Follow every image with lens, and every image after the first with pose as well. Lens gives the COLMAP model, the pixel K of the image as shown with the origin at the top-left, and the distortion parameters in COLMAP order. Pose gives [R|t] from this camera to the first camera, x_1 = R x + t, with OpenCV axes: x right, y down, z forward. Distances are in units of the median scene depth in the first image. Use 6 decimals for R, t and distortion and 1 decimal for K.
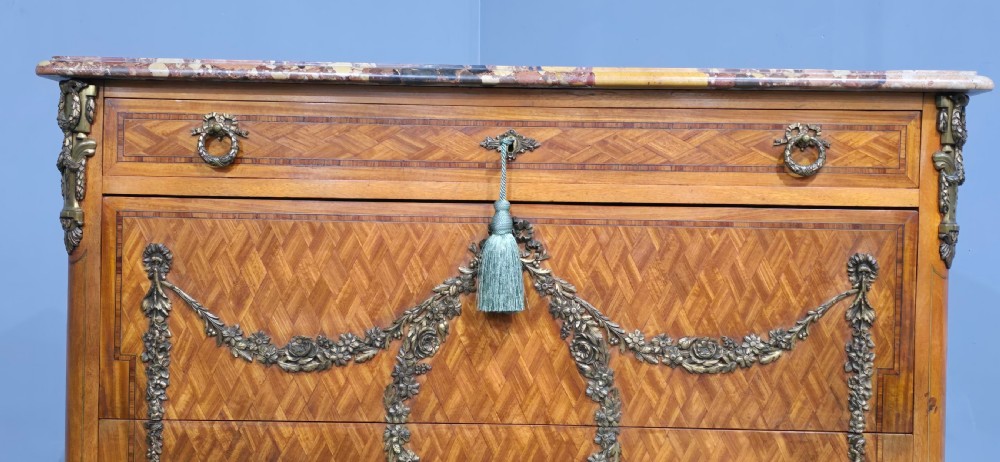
lens RADIAL K [[1033.0, 0, 497.6], [0, 1033.0, 225.5], [0, 0, 1]] dist [0.170073, -0.466410]
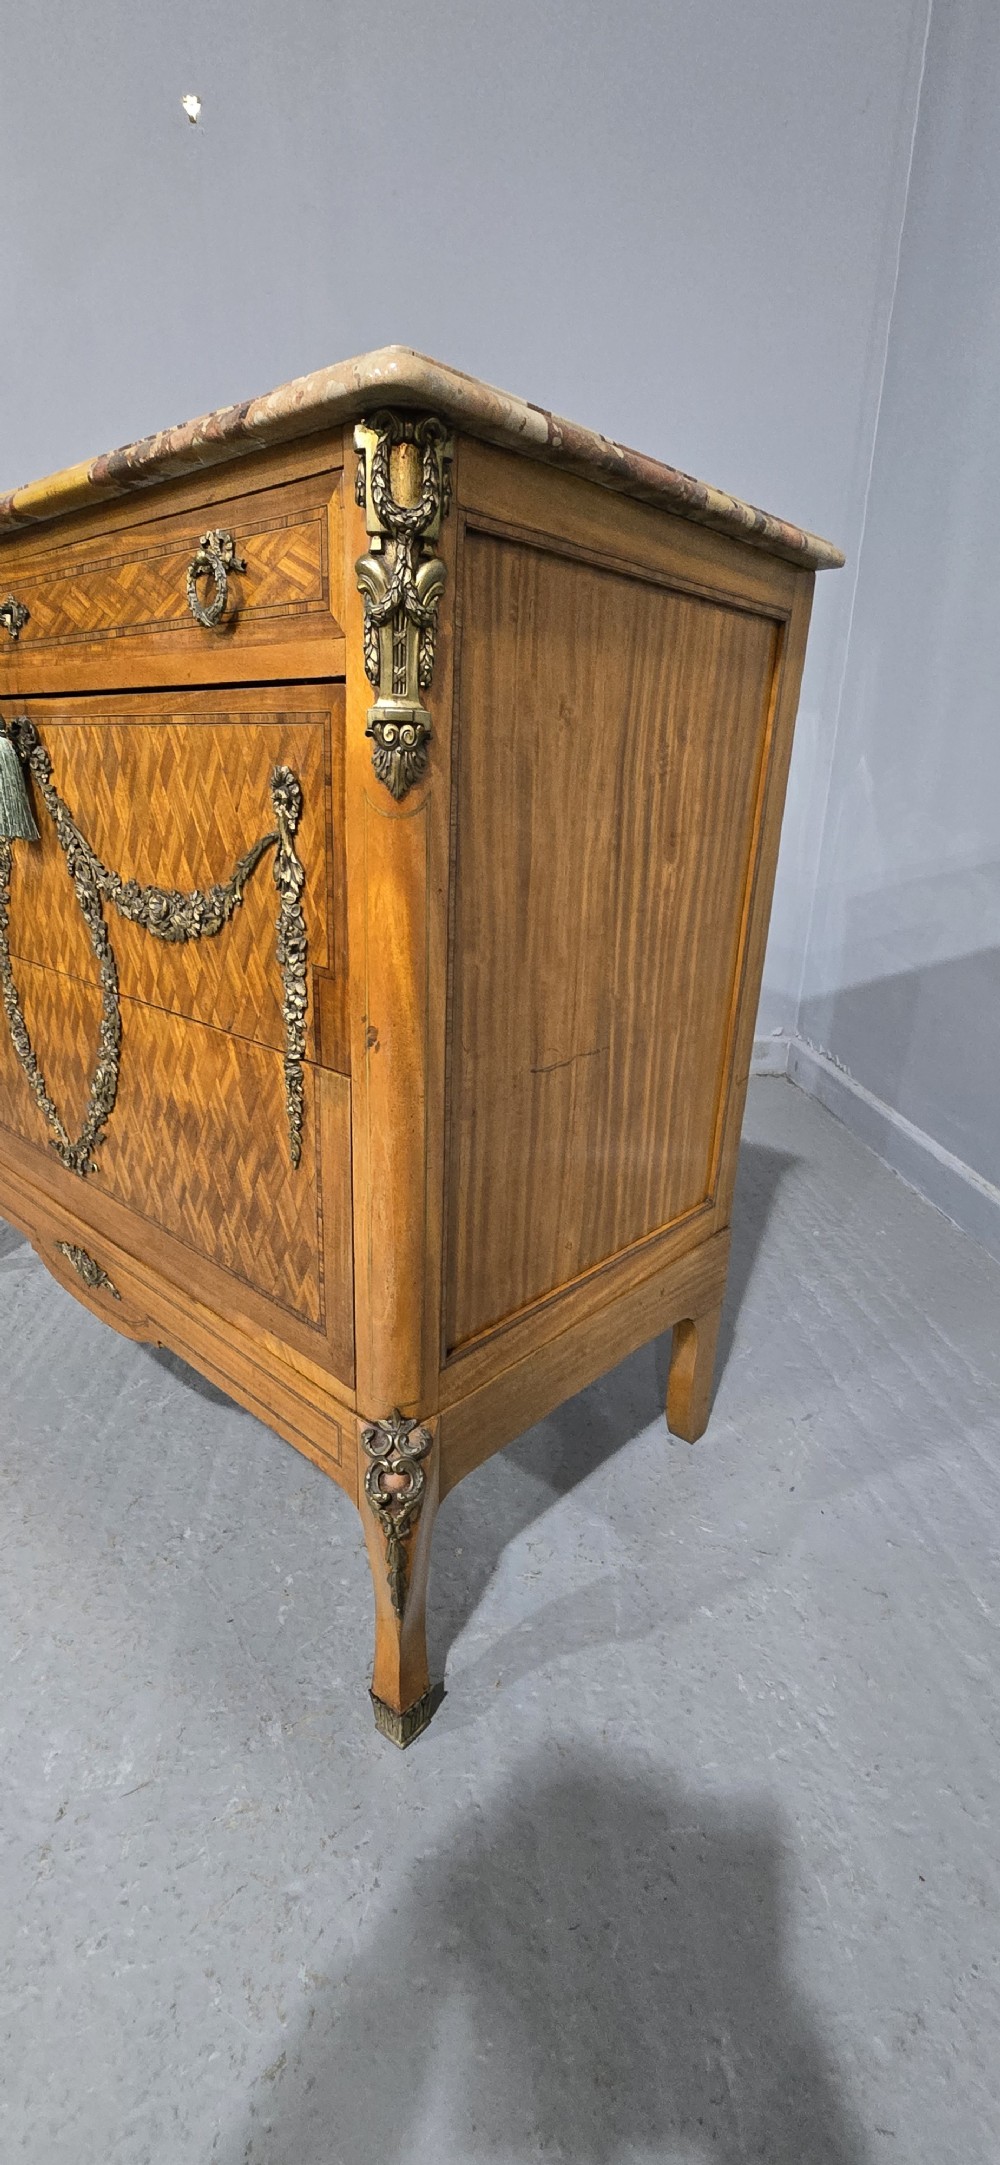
lens RADIAL K [[945.9, 0, 492.7], [0, 945.9, 1092.6], [0, 0, 1]] dist [-0.004241, 0.000808]
pose [[0.739023, 0.224584, -0.635144, 0.810674], [-0.028636, 0.952417, 0.303451, 0.036821], [0.673072, -0.206069, 0.710289, 0.663162]]
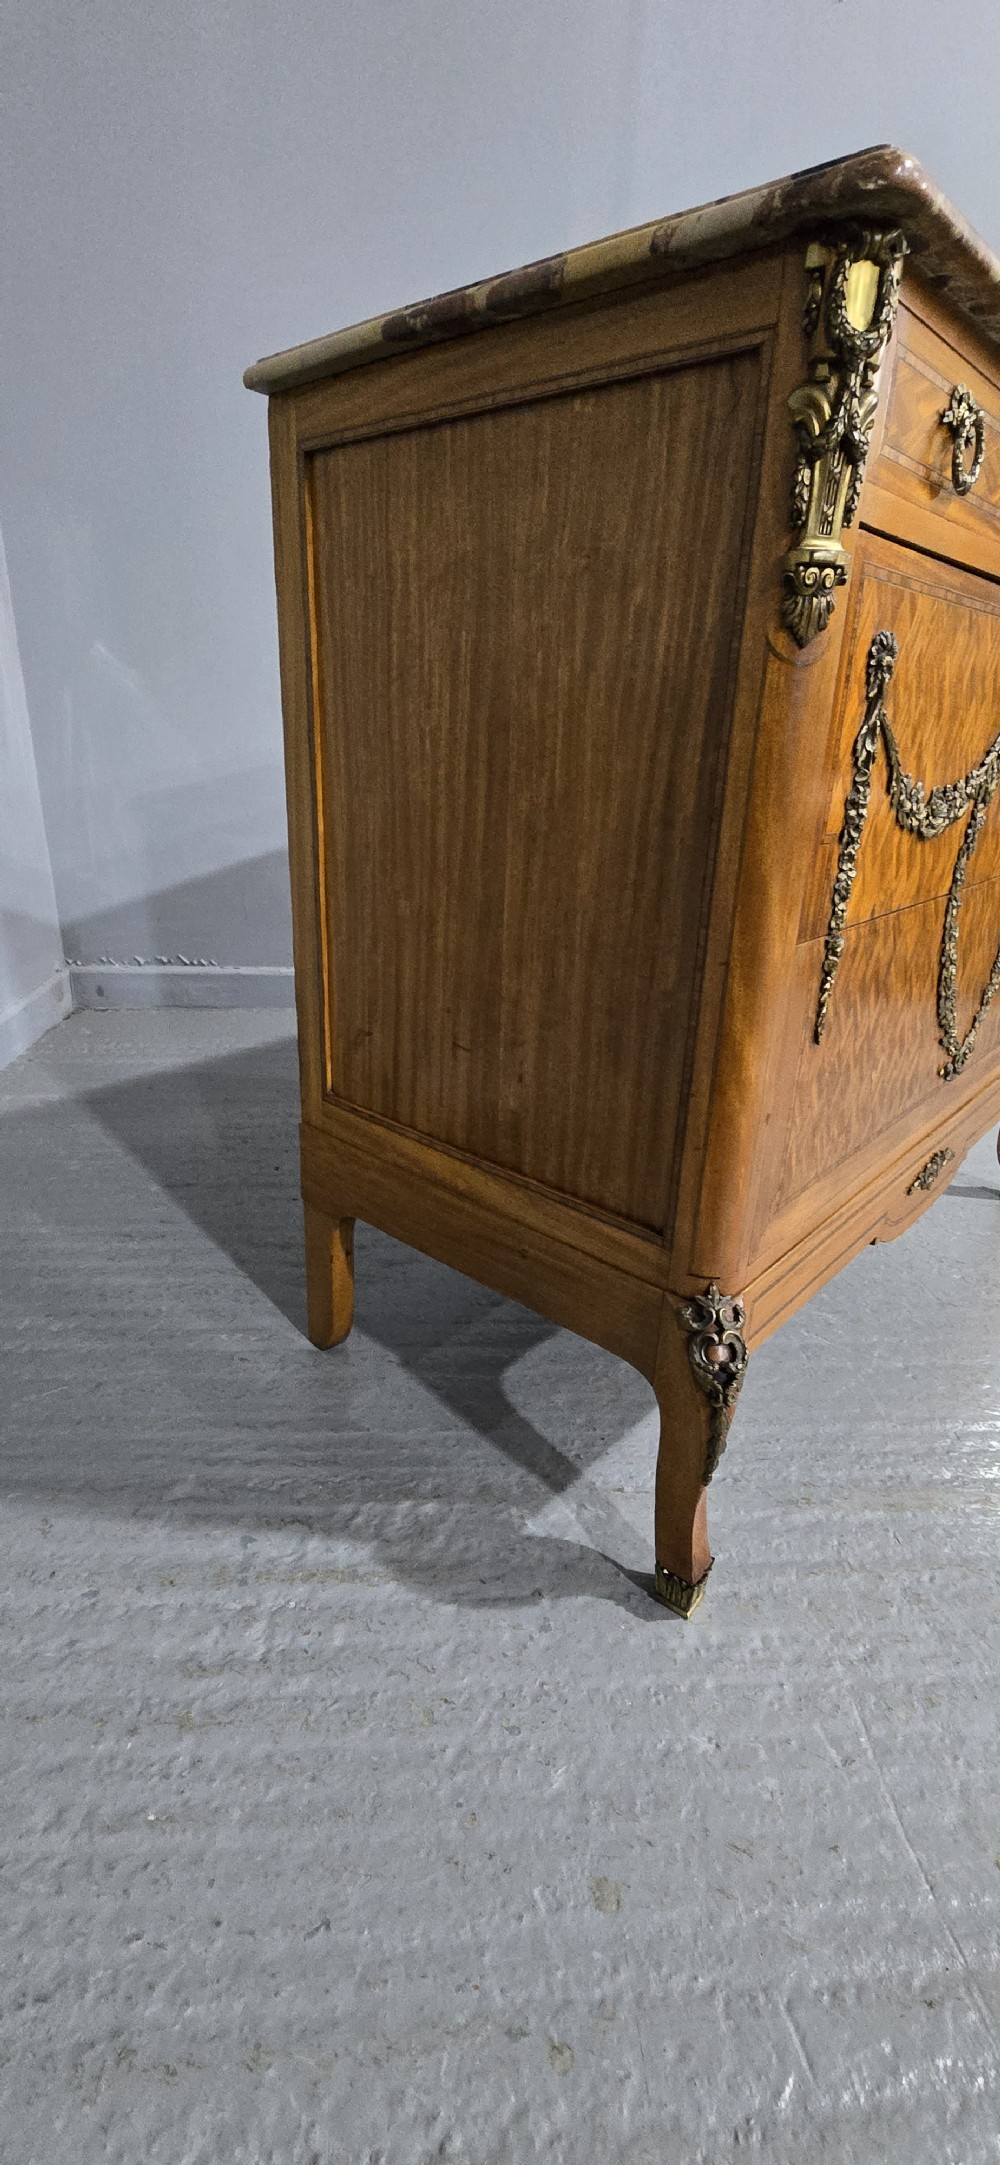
lens RADIAL K [[945.9, 0, 492.7], [0, 945.9, 1092.6], [0, 0, 1]] dist [-0.004241, 0.000808]
pose [[0.668490, -0.277019, 0.690204, -0.902669], [-0.005365, 0.926221, 0.376942, 0.054847], [-0.743702, -0.255685, 0.617684, 0.767284]]
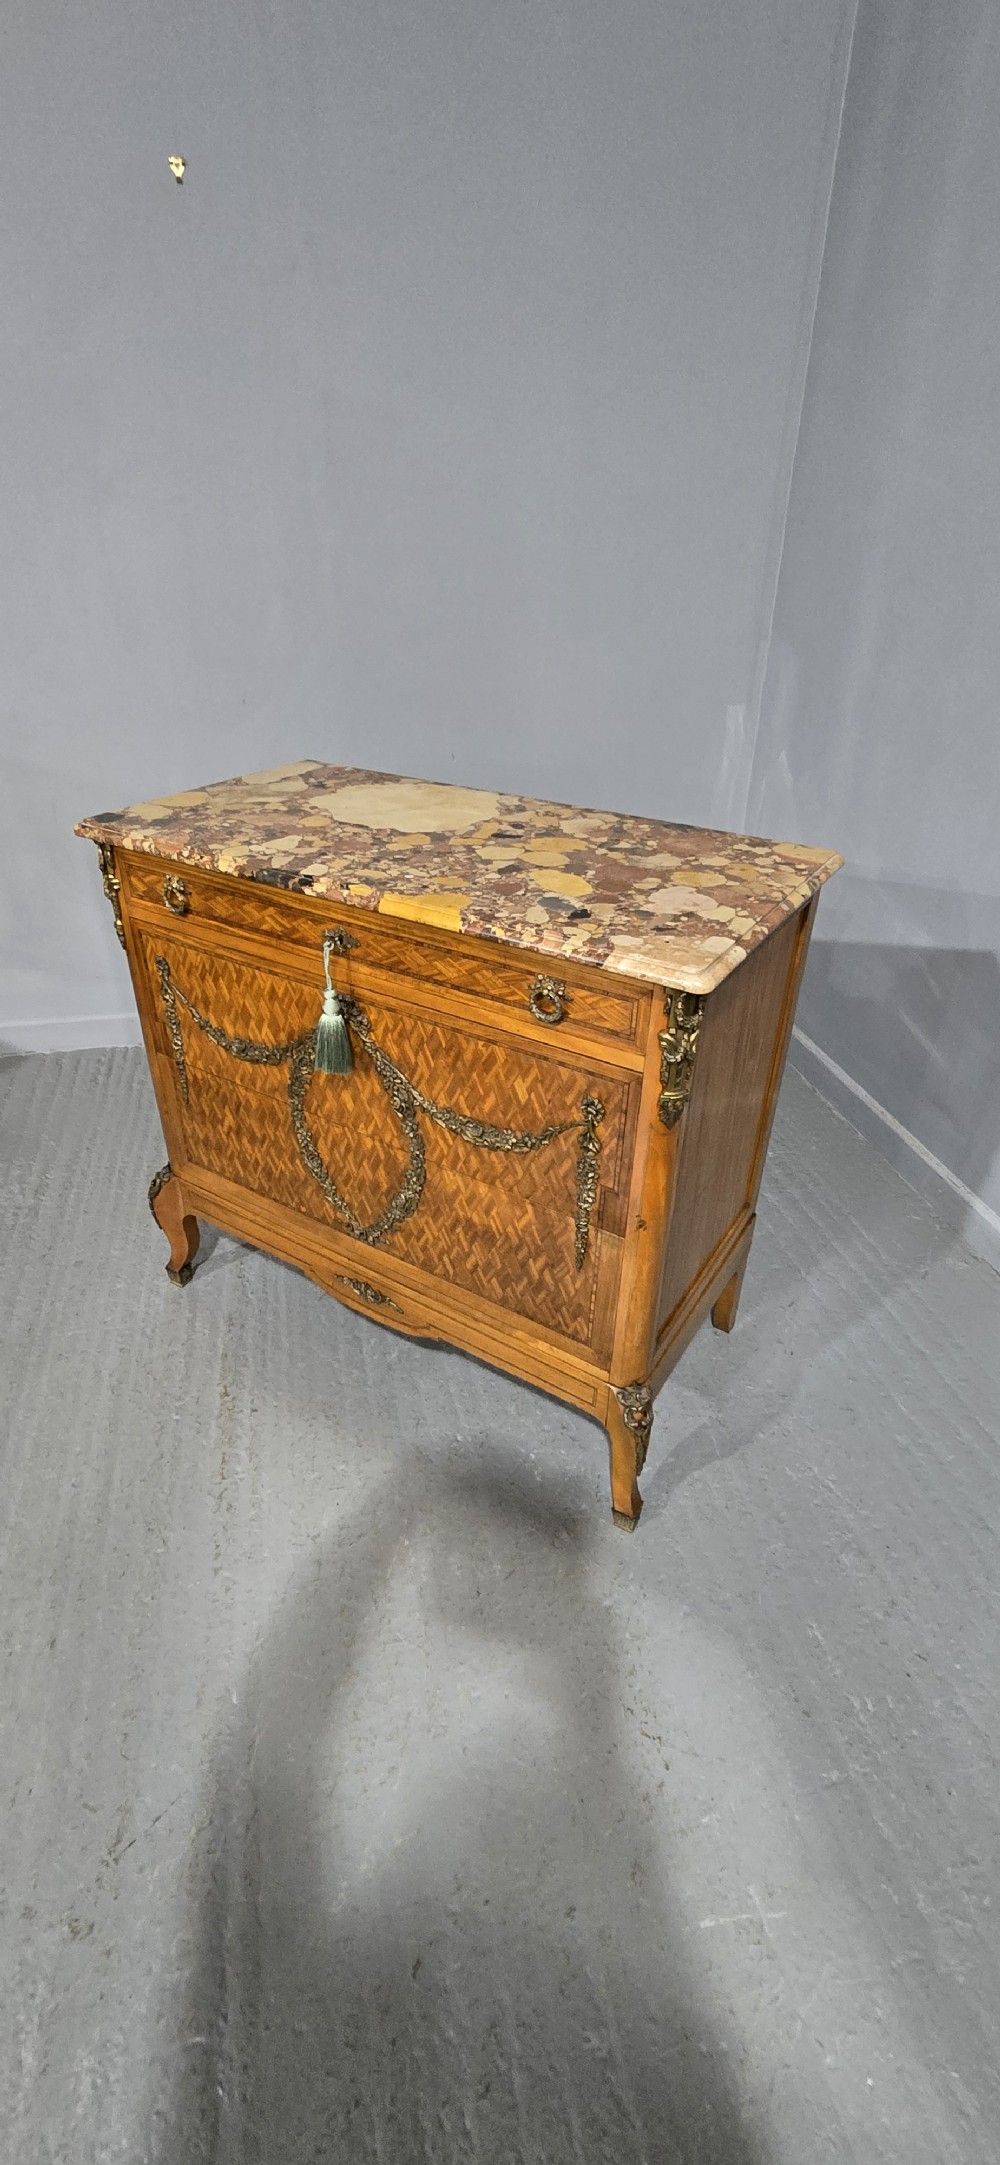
lens RADIAL K [[945.9, 0, 492.7], [0, 945.9, 1092.6], [0, 0, 1]] dist [-0.004241, 0.000808]
pose [[0.841425, 0.273660, -0.465954, 0.722453], [-0.001974, 0.863833, 0.503775, -0.479046], [0.540370, -0.422970, 0.727391, 0.217466]]
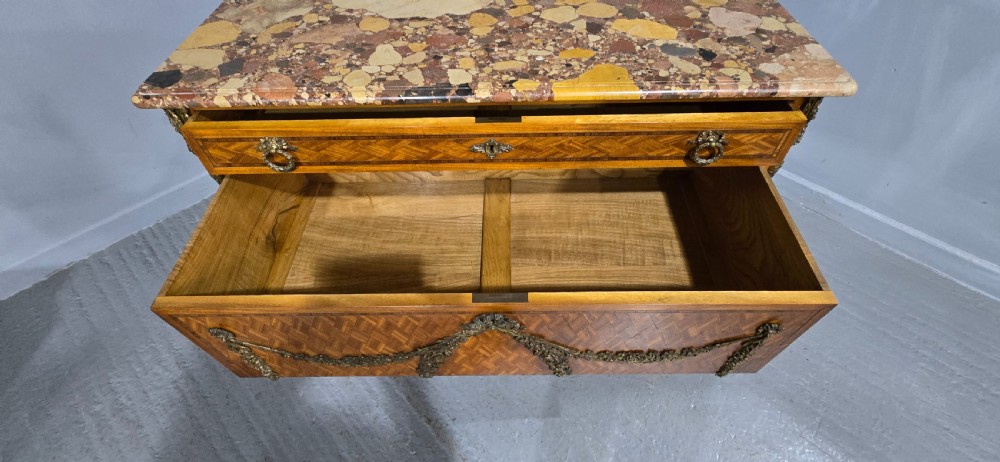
lens RADIAL K [[436.9, 0, 506.0], [0, 436.9, 235.7], [0, 0, 1]] dist [-0.004241, 0.000808]
pose [[0.999425, -0.026288, -0.021436, 0.039848], [0.033445, 0.658380, 0.751942, -0.429026], [-0.005654, -0.752226, 0.658880, 0.498291]]
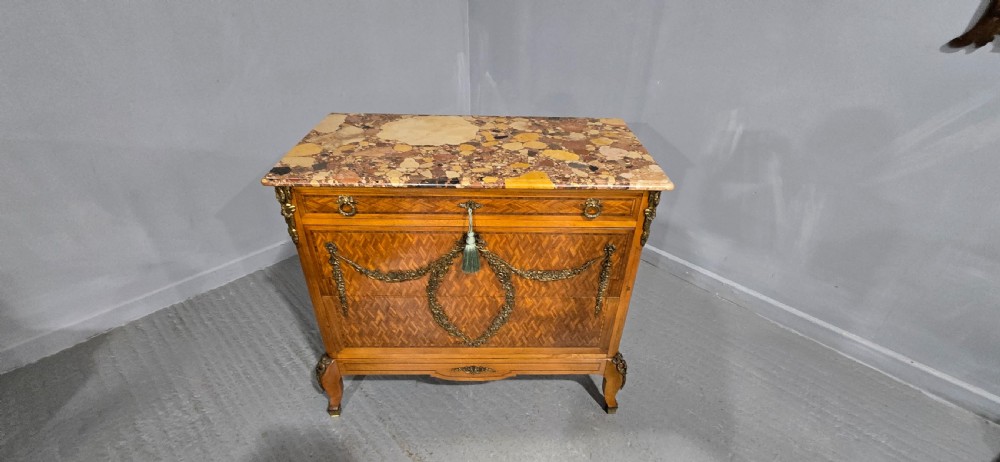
lens RADIAL K [[436.9, 0, 506.0], [0, 436.9, 235.7], [0, 0, 1]] dist [-0.004241, 0.000808]
pose [[0.999671, -0.006411, 0.024845, 0.068138], [-0.007744, 0.847766, 0.530314, -0.548780], [-0.024463, -0.530332, 0.847437, 0.117837]]
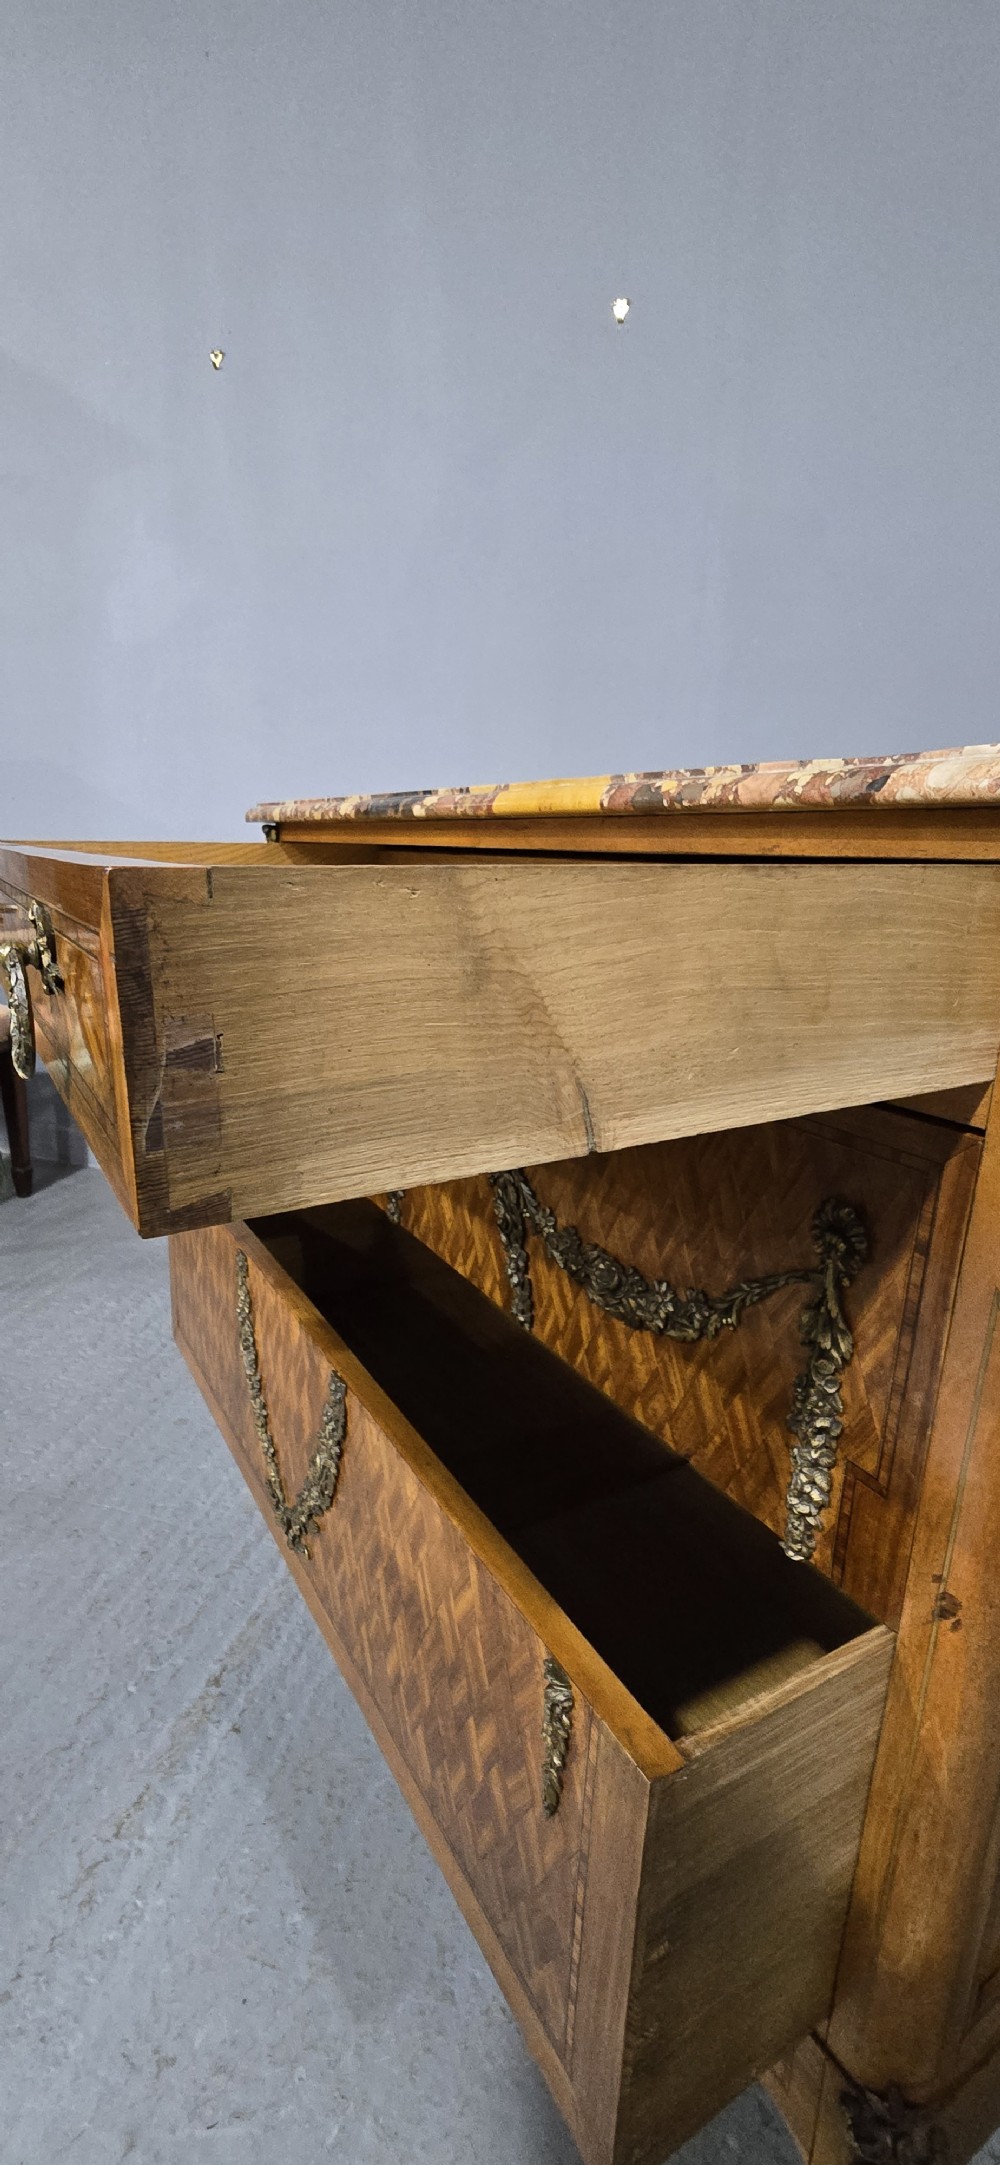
lens RADIAL K [[945.9, 0, 492.7], [0, 945.9, 1092.6], [0, 0, 1]] dist [-0.004241, 0.000808]
pose [[0.502312, 0.214649, -0.837621, 0.589006], [-0.037934, 0.973236, 0.226654, -0.099082], [0.863854, -0.082076, 0.497011, 0.686386]]
